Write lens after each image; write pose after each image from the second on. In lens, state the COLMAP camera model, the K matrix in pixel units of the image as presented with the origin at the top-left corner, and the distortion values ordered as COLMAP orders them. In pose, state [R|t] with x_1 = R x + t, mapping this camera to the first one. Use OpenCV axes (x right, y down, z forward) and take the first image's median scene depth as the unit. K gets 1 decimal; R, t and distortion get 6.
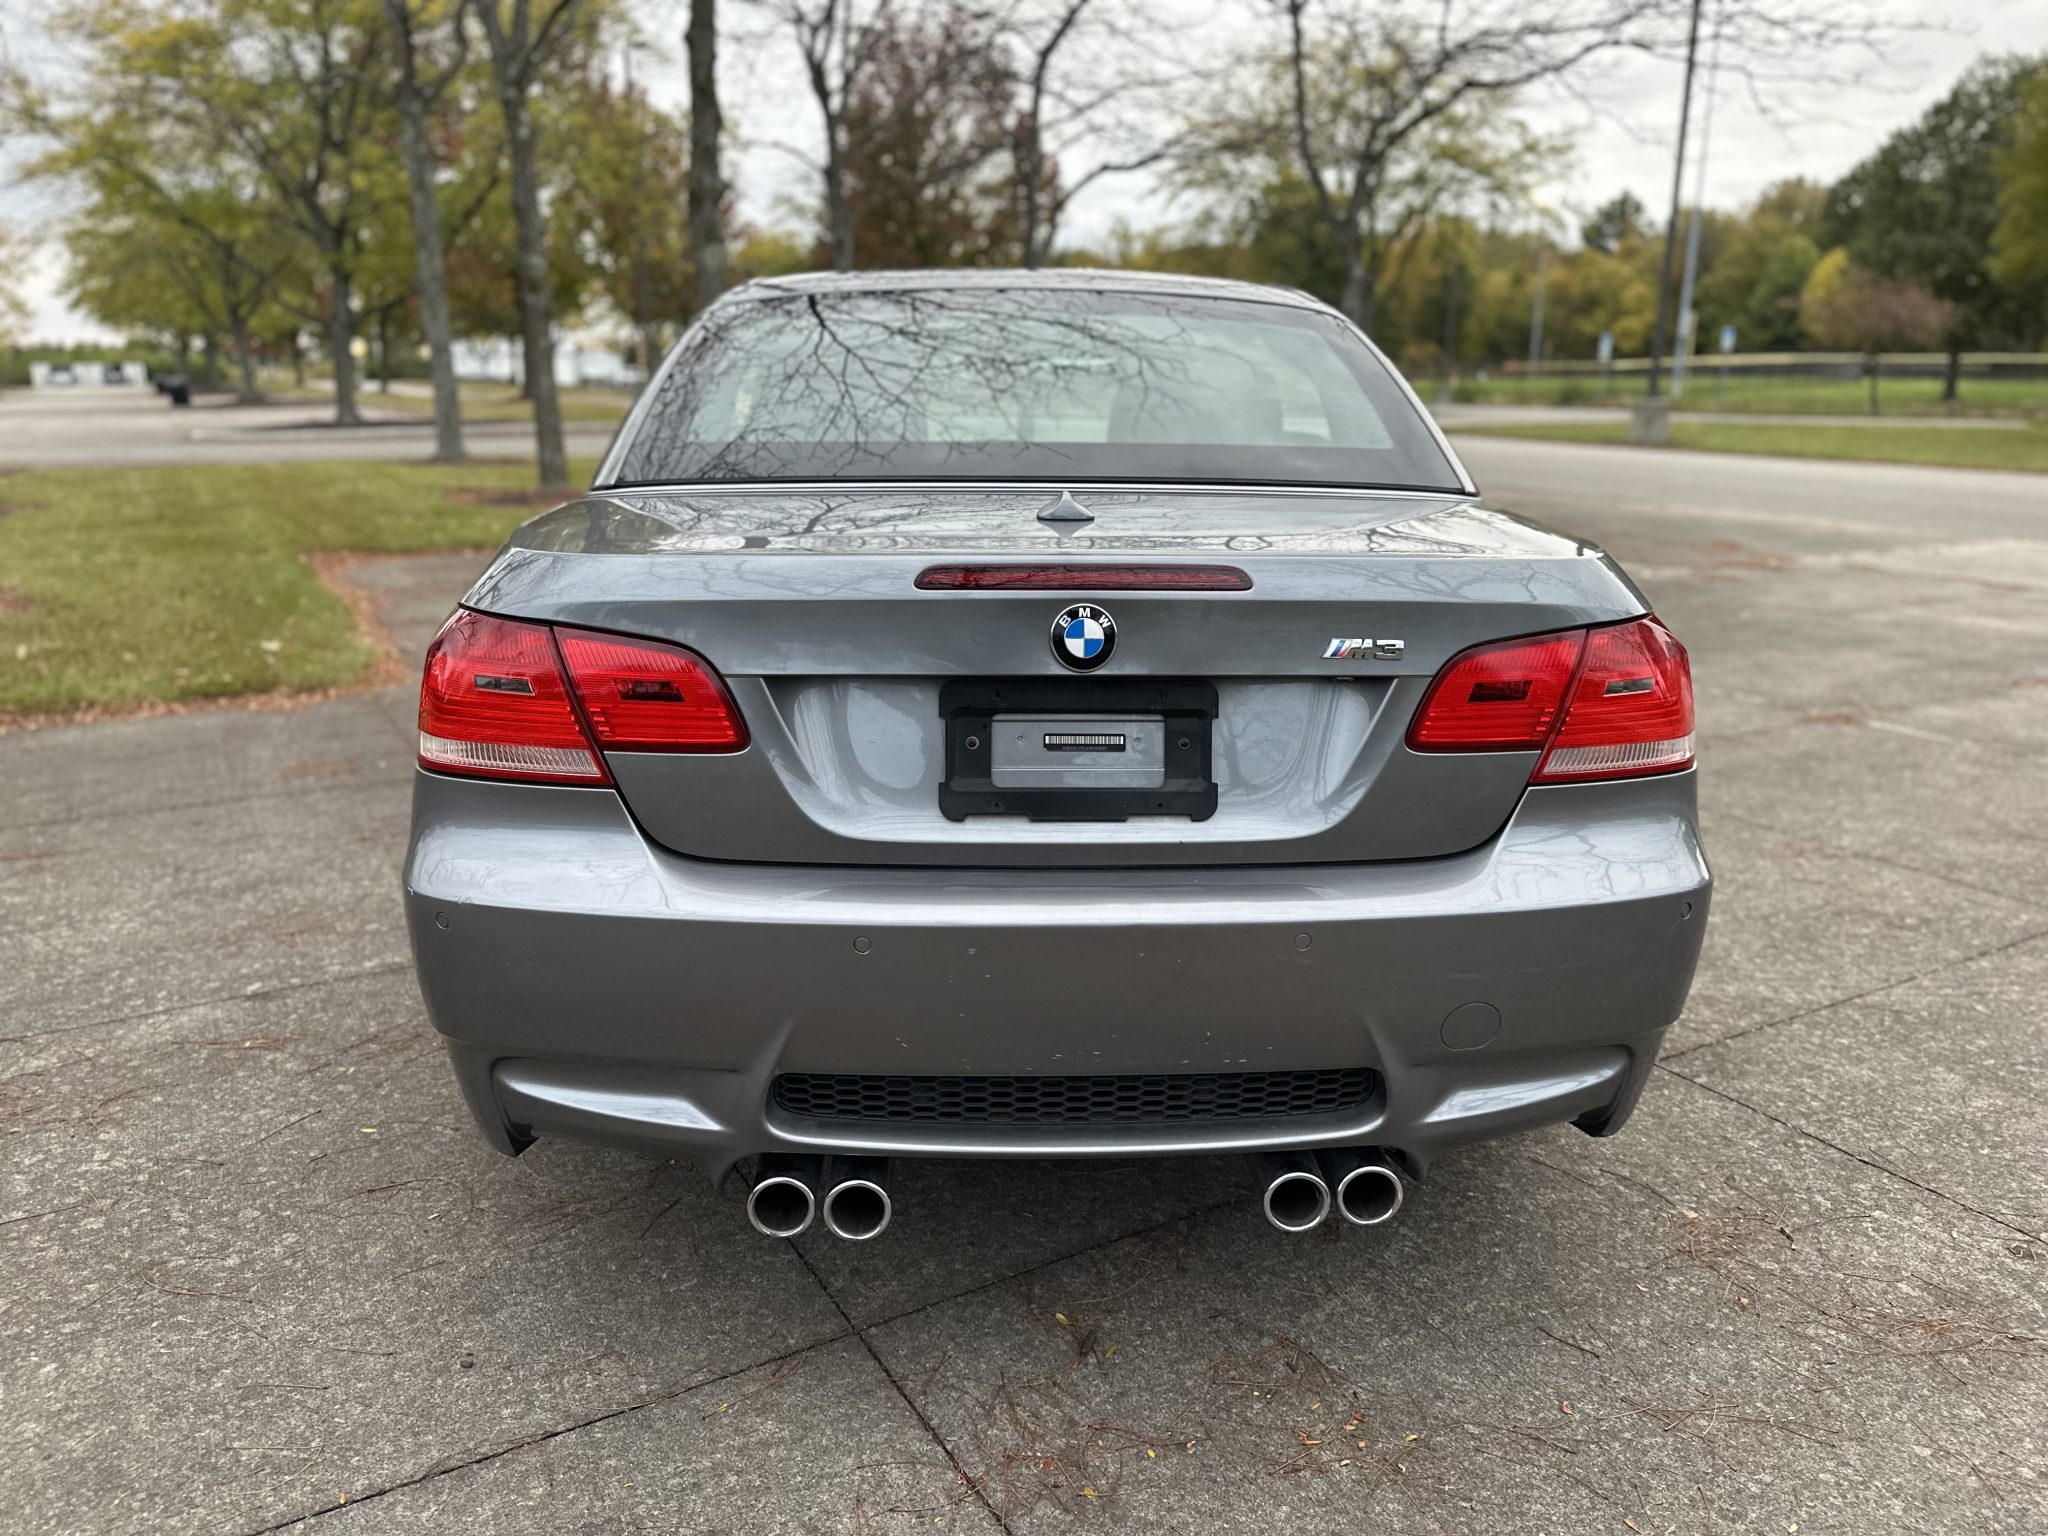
lens RADIAL K [[1448.5, 0, 1019.7], [0, 1448.5, 775.5], [0, 0, 1]] dist [0.026322, -0.034442]
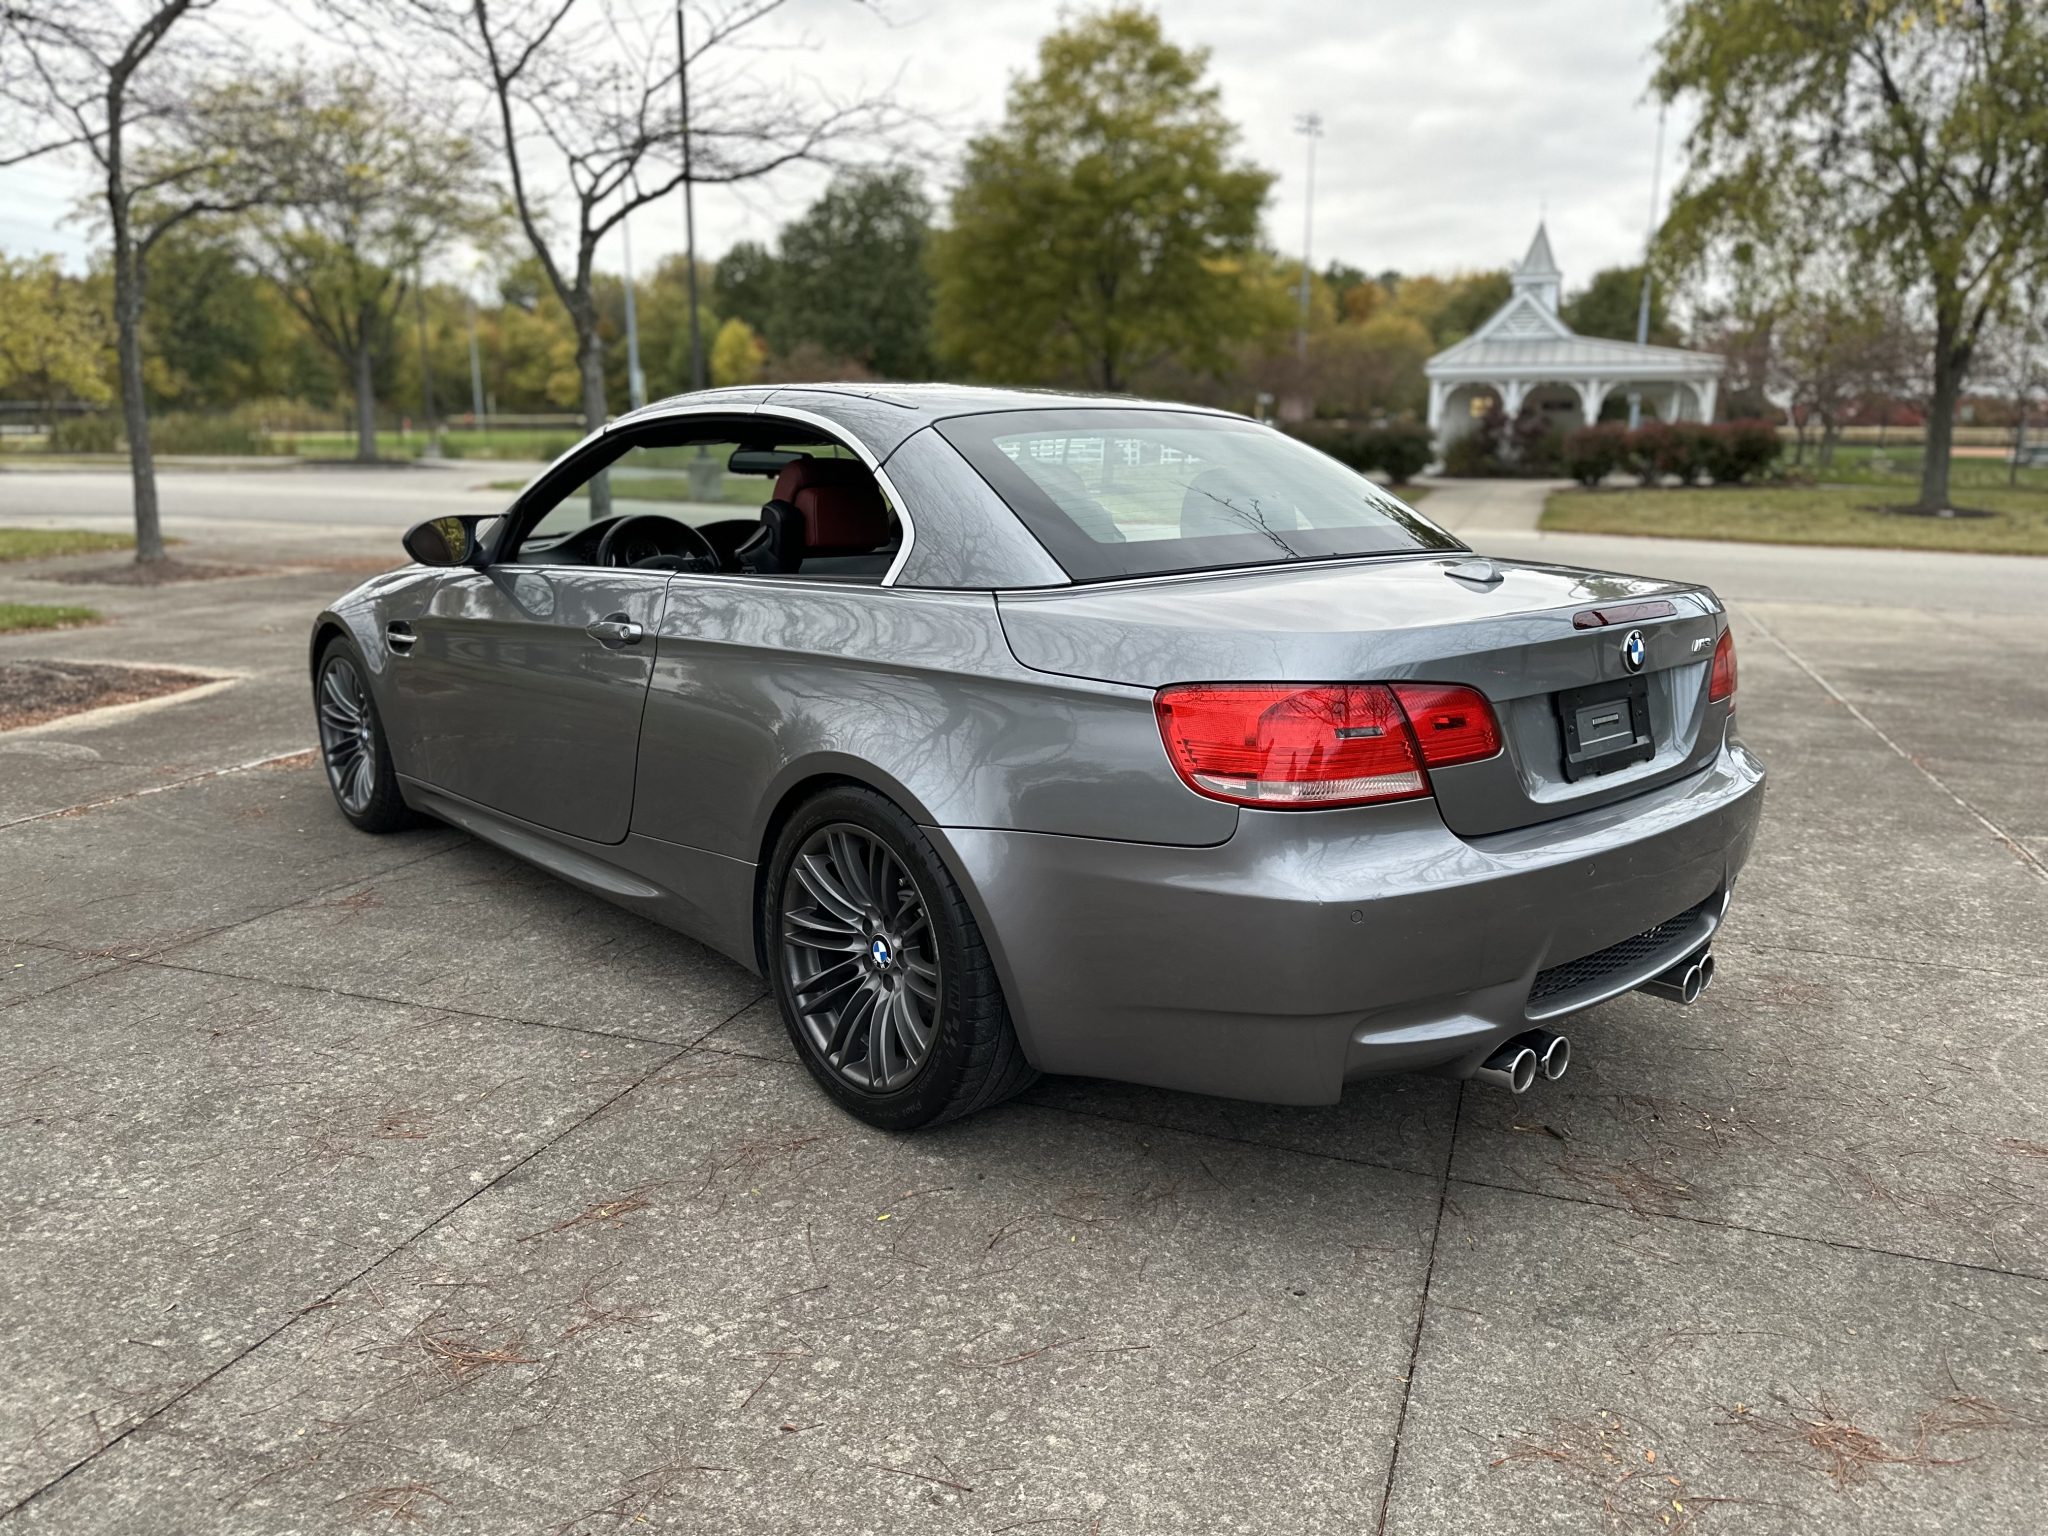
lens RADIAL K [[1448.5, 0, 1036.5], [0, 1448.5, 772.5], [0, 0, 1]] dist [0.026322, -0.034442]
pose [[0.768086, -0.143923, 0.623963, -1.104638], [0.165907, 0.985869, 0.023171, -0.083021], [-0.618480, 0.085723, 0.781110, 0.124442]]
